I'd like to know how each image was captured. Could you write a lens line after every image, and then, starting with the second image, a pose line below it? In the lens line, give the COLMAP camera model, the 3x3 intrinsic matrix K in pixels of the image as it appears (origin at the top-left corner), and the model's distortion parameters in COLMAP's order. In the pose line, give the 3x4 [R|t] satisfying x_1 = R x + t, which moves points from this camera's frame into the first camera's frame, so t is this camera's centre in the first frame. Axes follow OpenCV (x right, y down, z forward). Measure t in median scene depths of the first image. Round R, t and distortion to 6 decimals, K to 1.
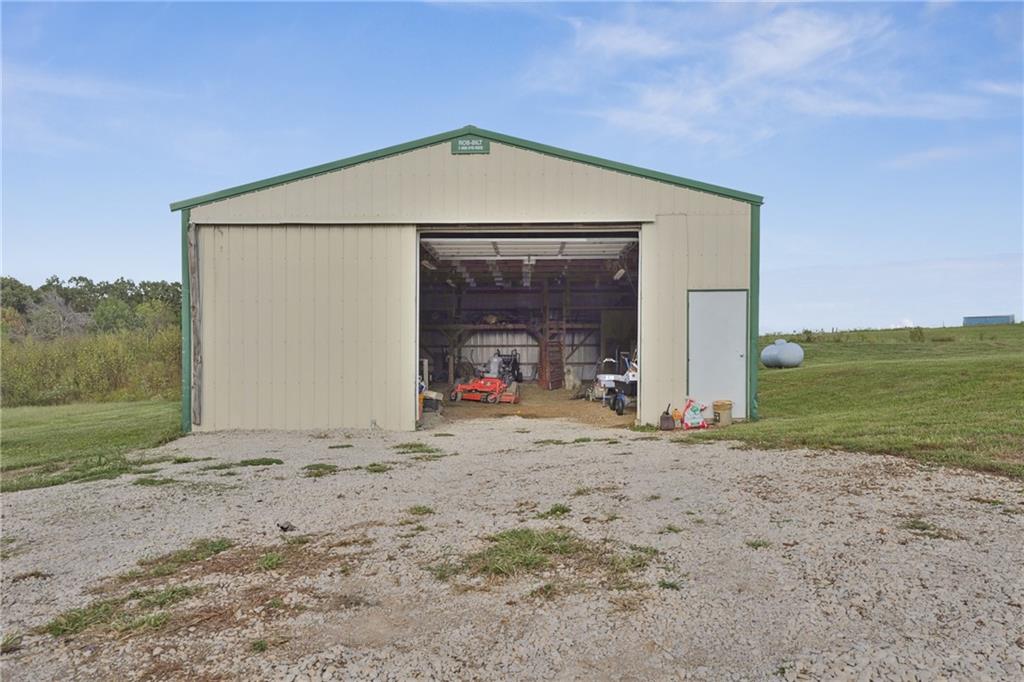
lens RADIAL K [[744.9, 0, 512.1], [0, 744.9, 343.9], [0, 0, 1]] dist [0.002426, -0.000275]
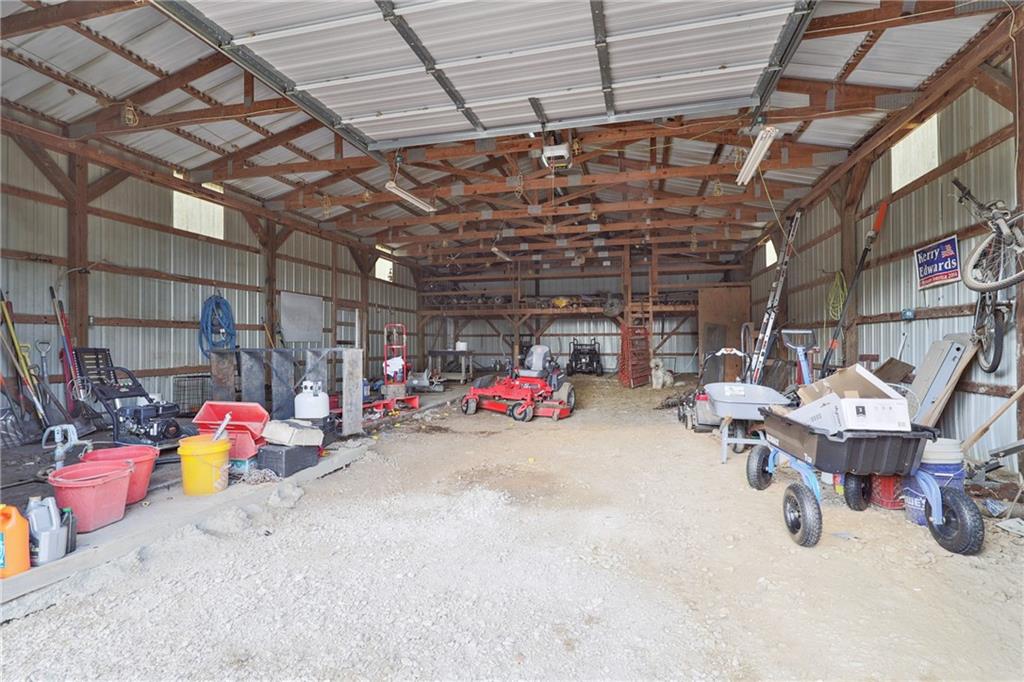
lens RADIAL K [[474.5, 0, 510.2], [0, 474.5, 317.9], [0, 0, 1]] dist [0.002056, 0.000017]
pose [[0.970364, -0.009226, -0.241473, 0.046261], [-0.001649, 0.998995, -0.044794, 0.009614], [0.241643, 0.043864, 0.969373, 0.461230]]
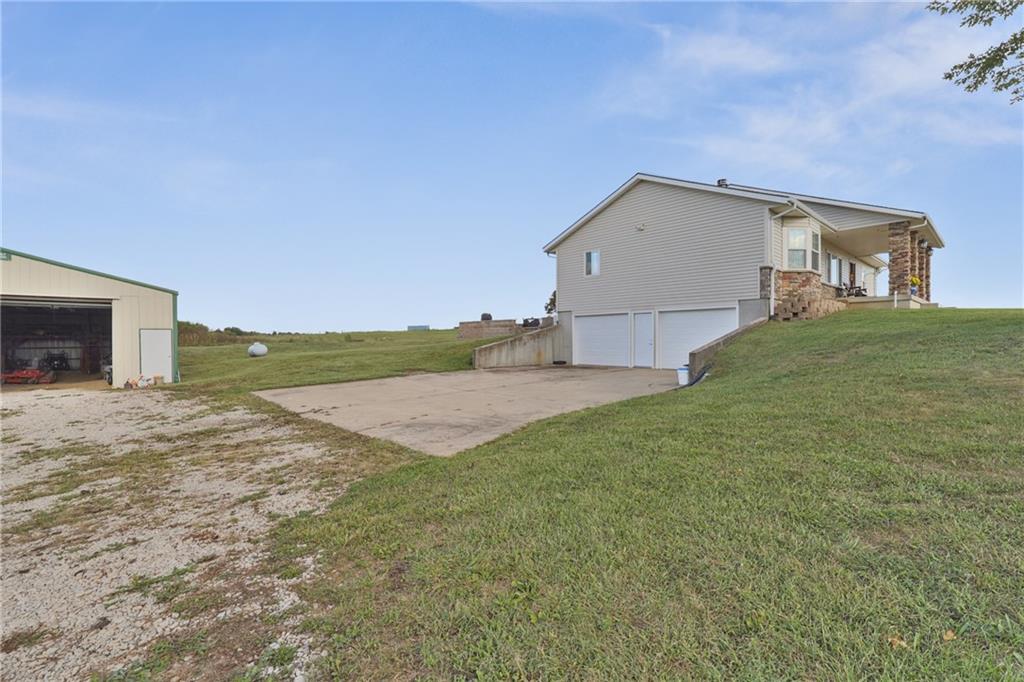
lens RADIAL K [[441.2, 0, 509.2], [0, 441.2, 342.1], [0, 0, 1]] dist [-0.000195, -0.000327]
pose [[0.737855, -0.003450, 0.674950, 0.077908], [-0.002633, 0.999965, 0.007990, -0.022263], [-0.674954, -0.007673, 0.737820, -0.393599]]
